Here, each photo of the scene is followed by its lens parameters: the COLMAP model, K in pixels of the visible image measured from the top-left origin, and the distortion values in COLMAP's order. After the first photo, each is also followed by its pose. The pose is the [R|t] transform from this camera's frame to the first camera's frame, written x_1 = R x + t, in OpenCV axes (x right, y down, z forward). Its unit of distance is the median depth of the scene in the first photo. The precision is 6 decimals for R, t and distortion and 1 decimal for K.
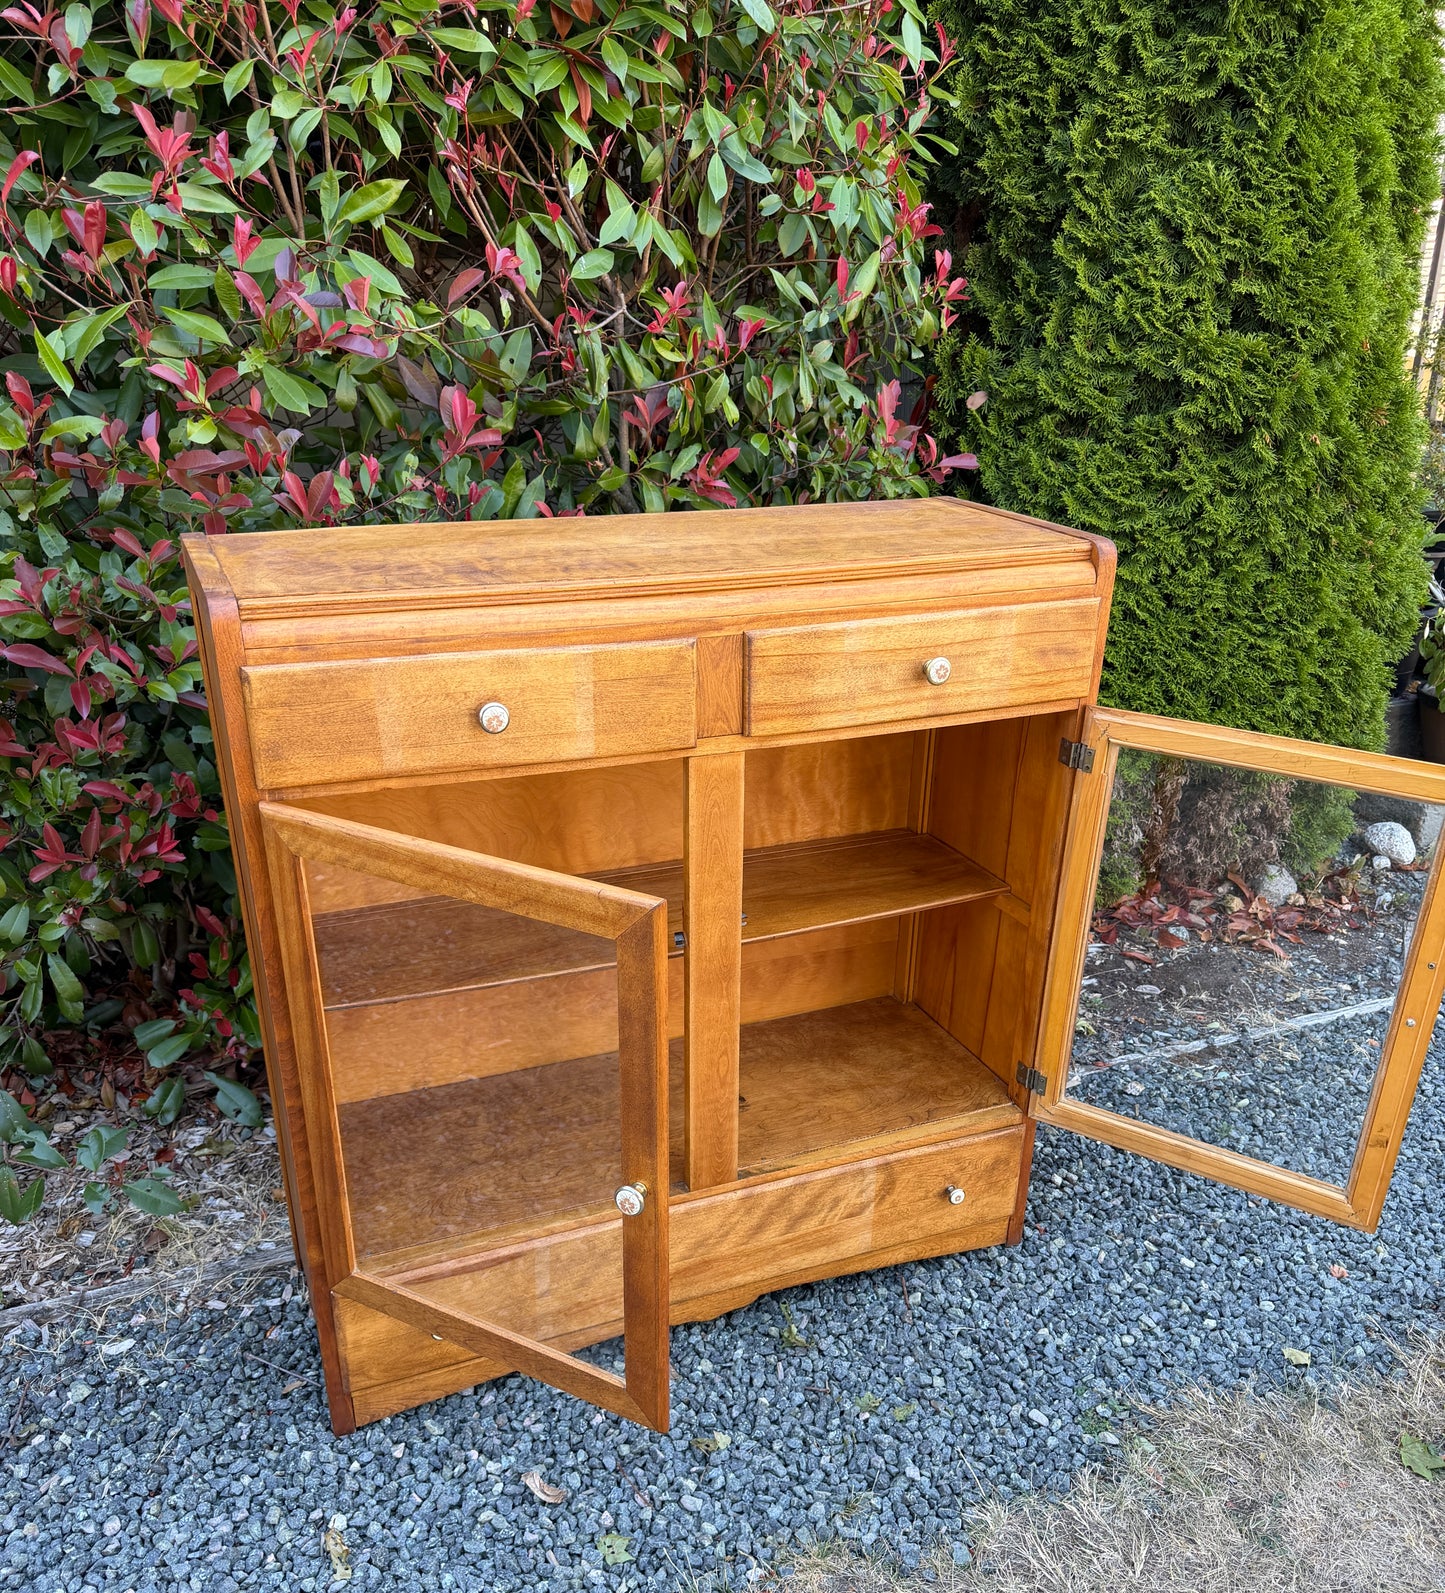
lens RADIAL K [[1365.0, 0, 731.4], [0, 1365.0, 964.9], [0, 0, 1]] dist [0.064254, -0.092233]
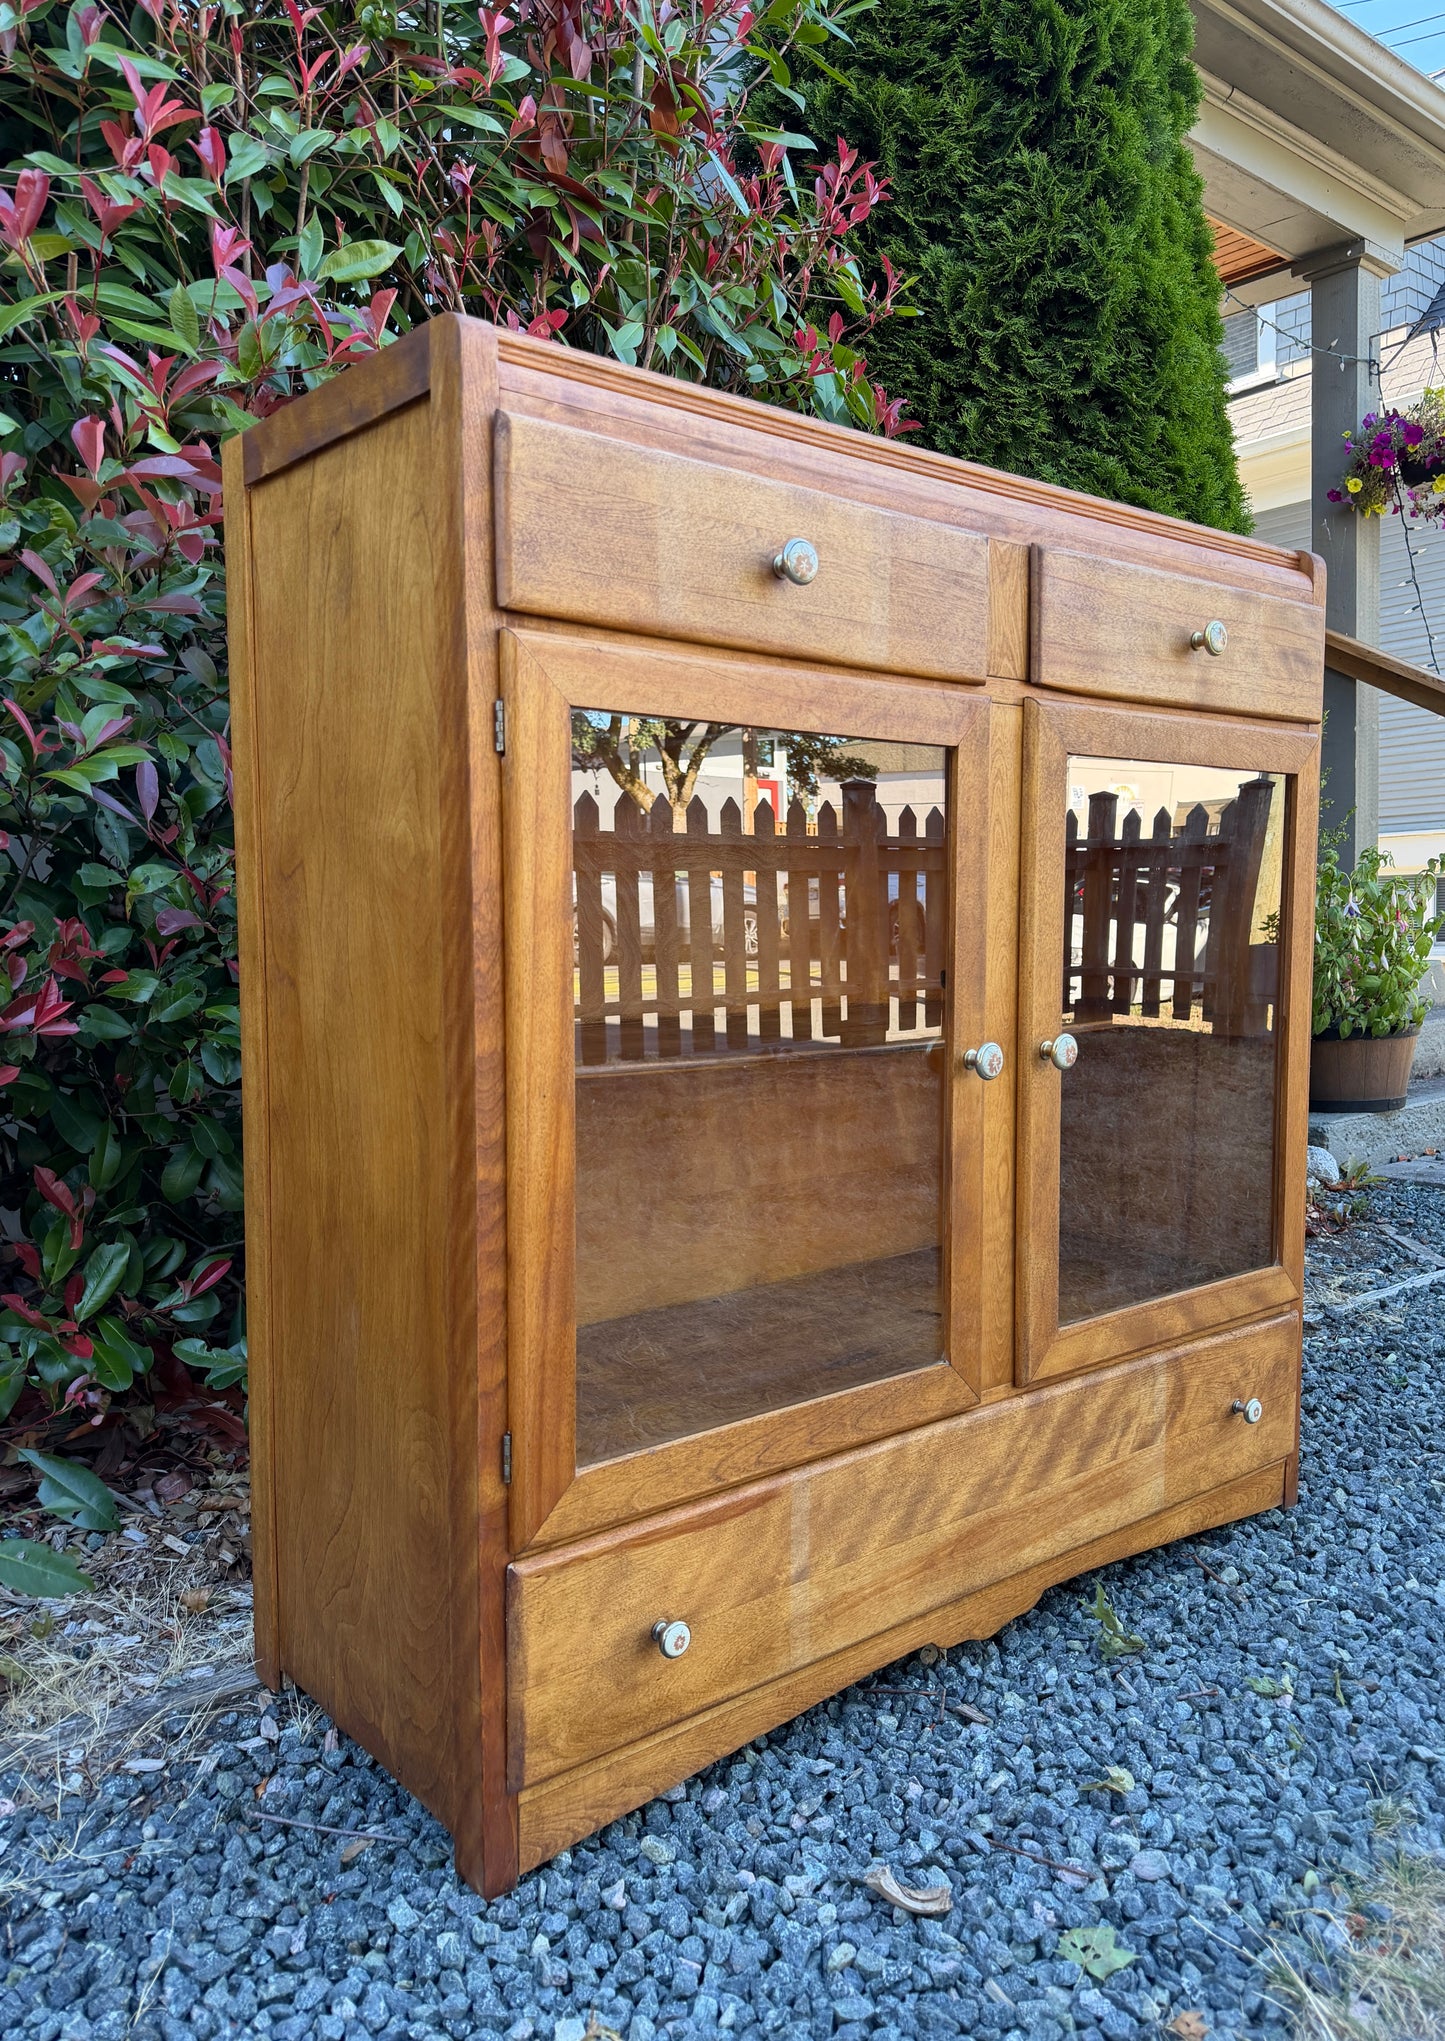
lens RADIAL K [[1516.4, 0, 773.4], [0, 1516.4, 1008.7], [0, 0, 1]] dist [0.002786, 0.002312]
pose [[0.952797, -0.036057, 0.301459, -0.306430], [0.147440, 0.922931, -0.355612, 0.220681], [-0.265403, 0.383273, 0.884682, 0.281646]]
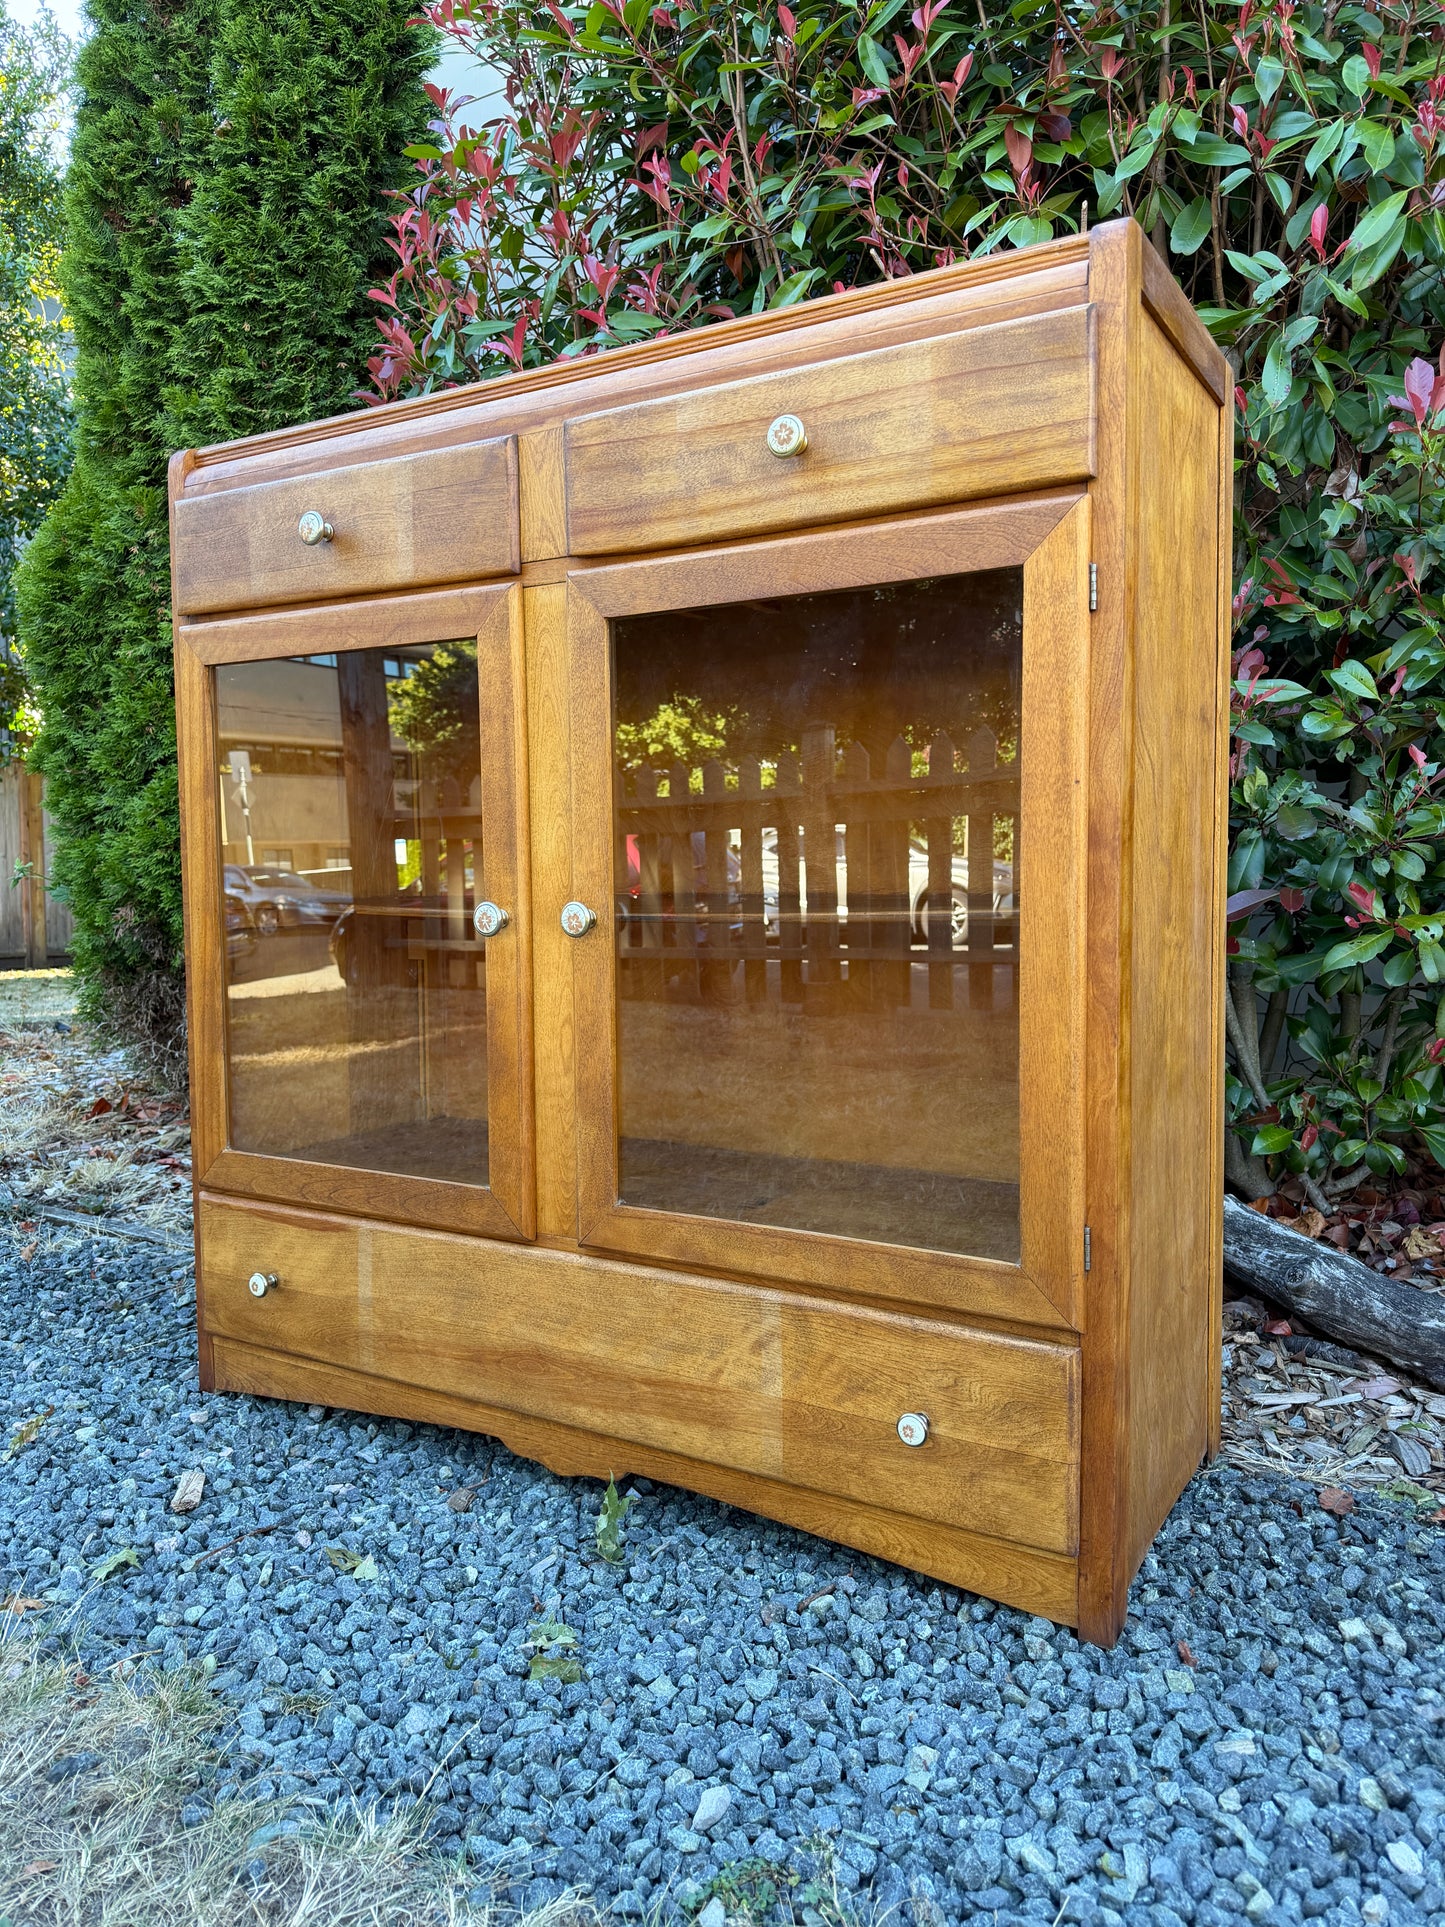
lens RADIAL K [[1374.6, 0, 728.1], [0, 1374.6, 948.2], [0, 0, 1]] dist [0.005267, -0.001262]
pose [[0.585845, 0.029185, -0.809897, 0.556266], [-0.345927, 0.912742, -0.217338, 0.139269], [0.732885, 0.407492, 0.544822, 0.573540]]
